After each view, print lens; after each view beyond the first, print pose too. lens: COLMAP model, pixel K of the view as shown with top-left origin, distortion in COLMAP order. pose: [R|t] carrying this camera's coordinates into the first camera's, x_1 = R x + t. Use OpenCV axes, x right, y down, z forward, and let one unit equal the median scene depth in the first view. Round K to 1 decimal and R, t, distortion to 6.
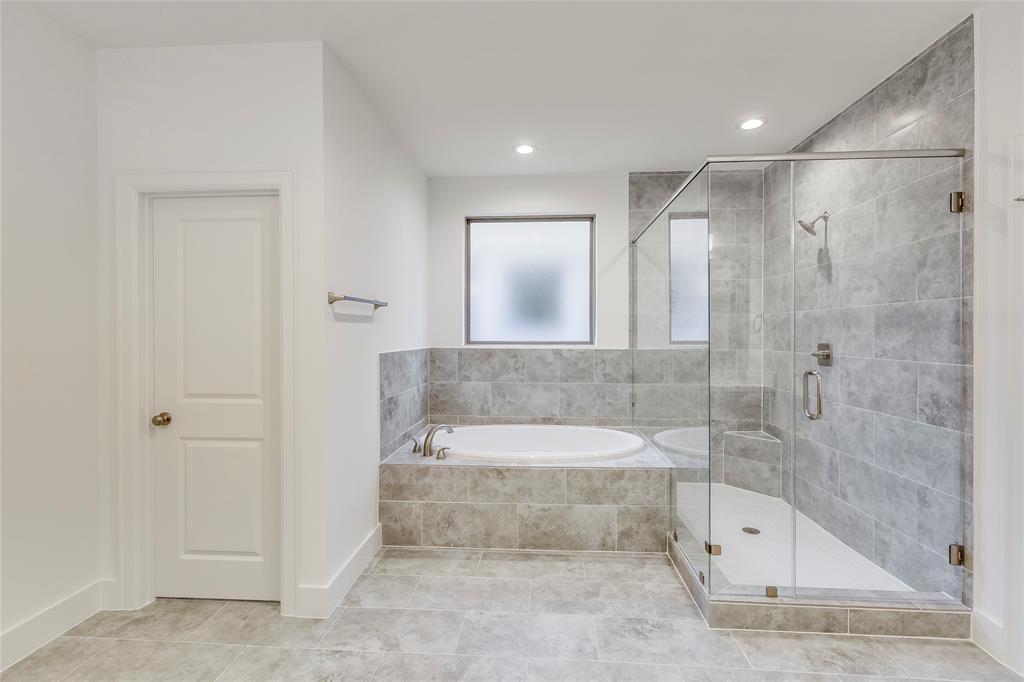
lens RADIAL K [[459.8, 0, 535.5], [0, 459.8, 335.2], [0, 0, 1]] dist [0.001843, 0.000020]
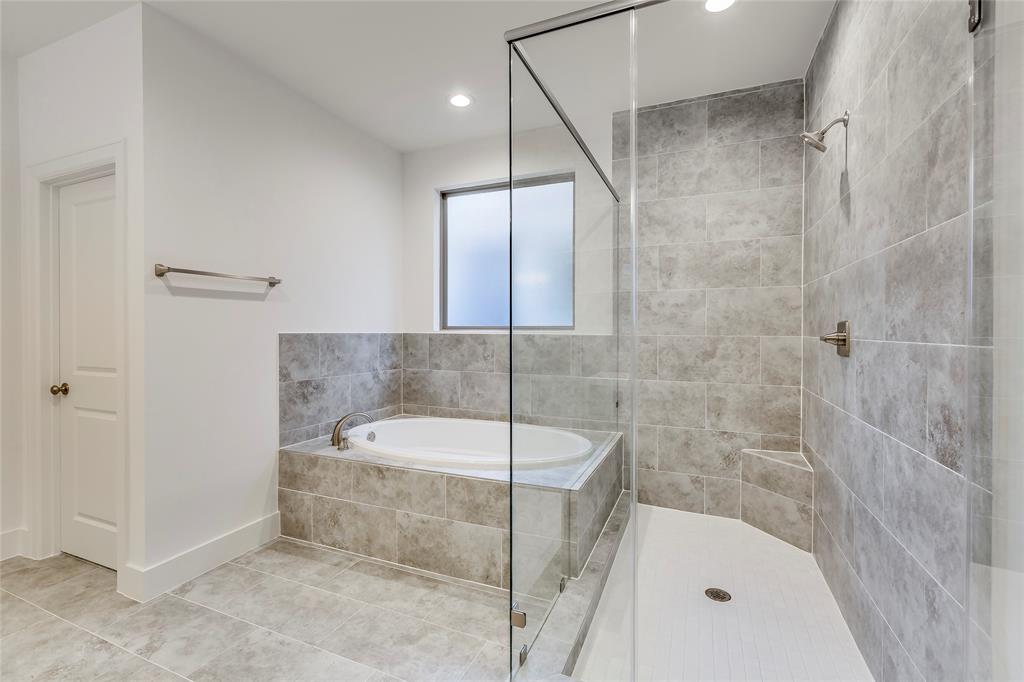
lens RADIAL K [[459.8, 0, 527.9], [0, 459.8, 334.3], [0, 0, 1]] dist [0.001843, 0.000020]
pose [[0.940048, 0.002834, -0.341032, 0.478999], [-0.001964, 0.999994, 0.002897, 0.038119], [0.341038, -0.002054, 0.940047, 0.283465]]
